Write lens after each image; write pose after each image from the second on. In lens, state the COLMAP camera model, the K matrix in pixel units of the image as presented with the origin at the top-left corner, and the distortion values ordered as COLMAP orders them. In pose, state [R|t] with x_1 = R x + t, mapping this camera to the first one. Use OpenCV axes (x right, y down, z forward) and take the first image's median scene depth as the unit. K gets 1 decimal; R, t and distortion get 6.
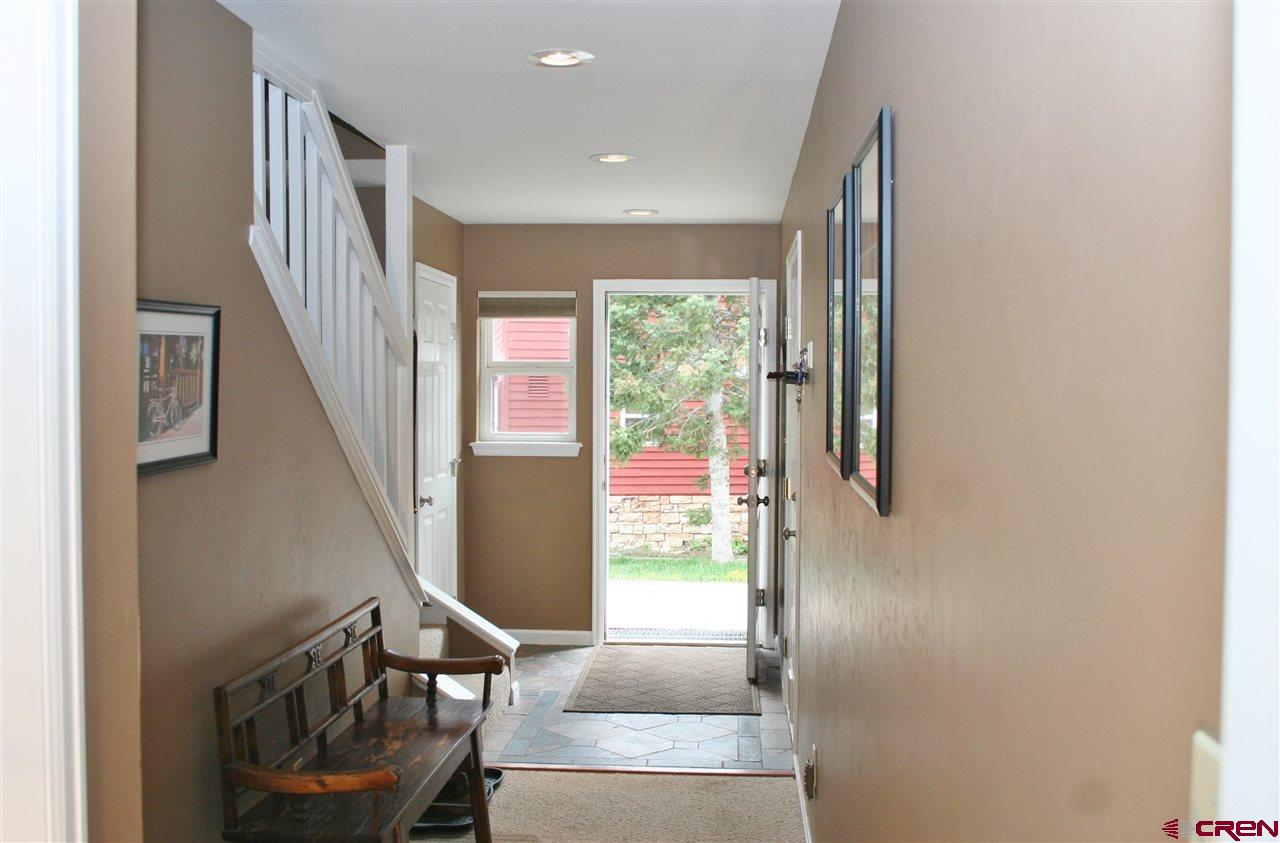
lens RADIAL K [[1319.4, 0, 640.0], [0, 1319.4, 421.5], [0, 0, 1]] dist [-0.124146, -0.000973]
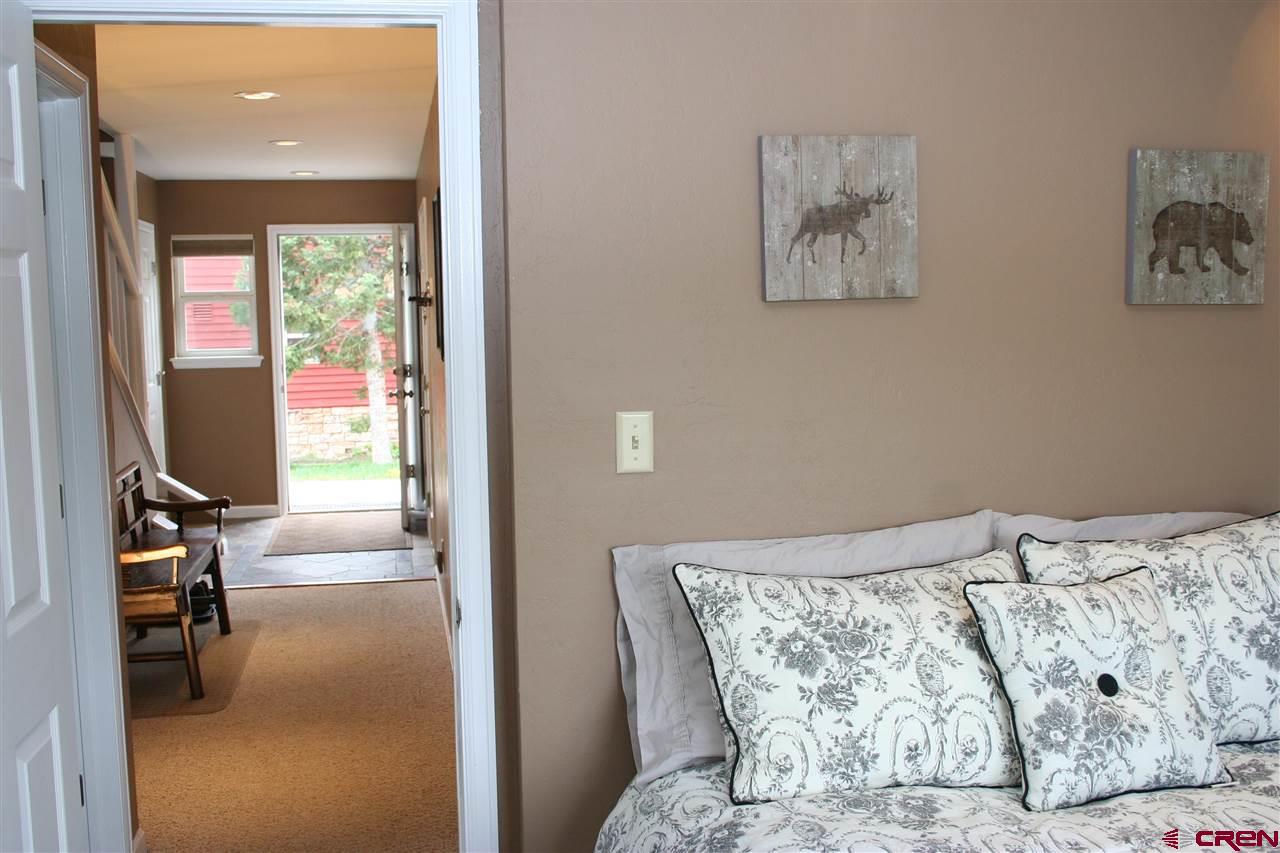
lens RADIAL K [[1253.5, 0, 640.0], [0, 1253.5, 426.5], [0, 0, 1]] dist [-0.098353, 0.002029]
pose [[0.963781, -0.043966, 0.263044, -0.011852], [0.025185, 0.996914, 0.074351, 0.004457], [-0.265501, -0.065034, 0.961915, -0.229981]]
